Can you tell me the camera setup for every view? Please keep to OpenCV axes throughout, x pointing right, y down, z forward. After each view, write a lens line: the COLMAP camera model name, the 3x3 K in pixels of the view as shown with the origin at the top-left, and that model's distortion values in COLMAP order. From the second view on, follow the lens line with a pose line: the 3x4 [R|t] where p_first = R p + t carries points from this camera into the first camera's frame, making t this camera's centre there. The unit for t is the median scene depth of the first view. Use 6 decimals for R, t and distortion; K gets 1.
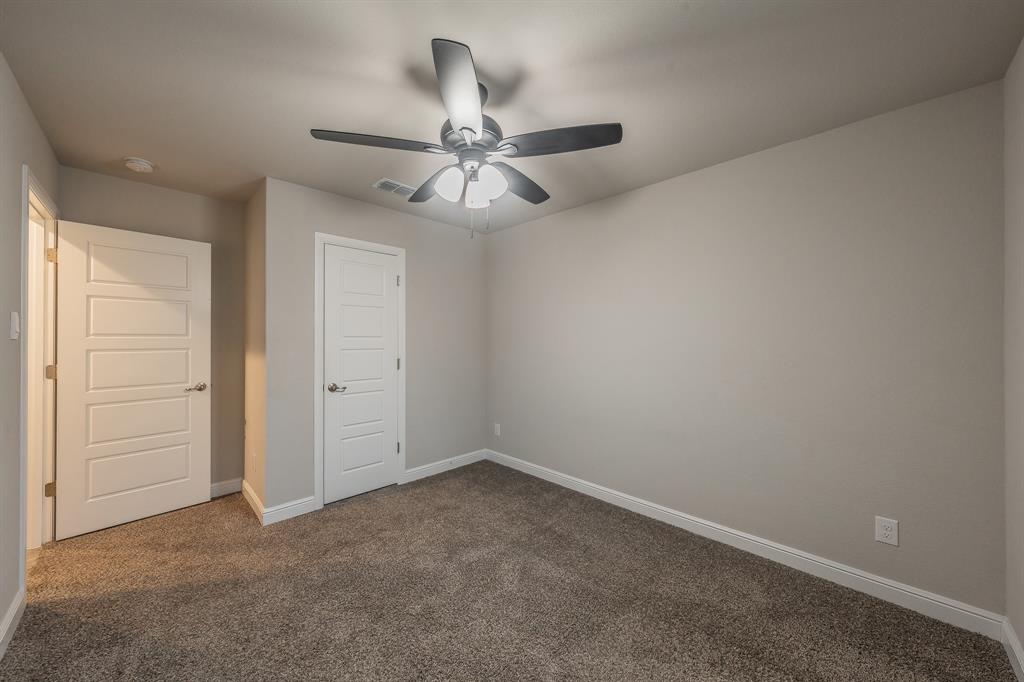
lens RADIAL K [[372.3, 0, 515.7], [0, 372.3, 339.1], [0, 0, 1]] dist [0.001054, 0.000002]
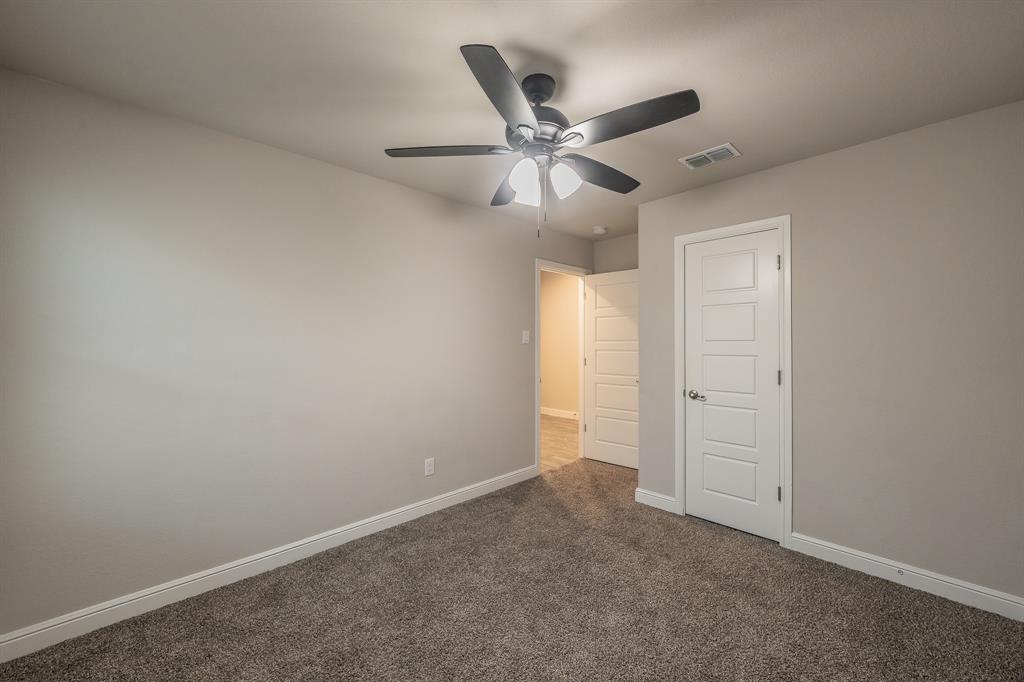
lens RADIAL K [[394.2, 0, 510.7], [0, 394.2, 341.9], [0, 0, 1]] dist [0.002165, 0.000124]
pose [[-0.021555, -0.005837, -0.999751, 0.551619], [-0.001742, 0.999982, -0.005801, 0.003381], [0.999766, 0.001617, -0.021565, 0.590068]]
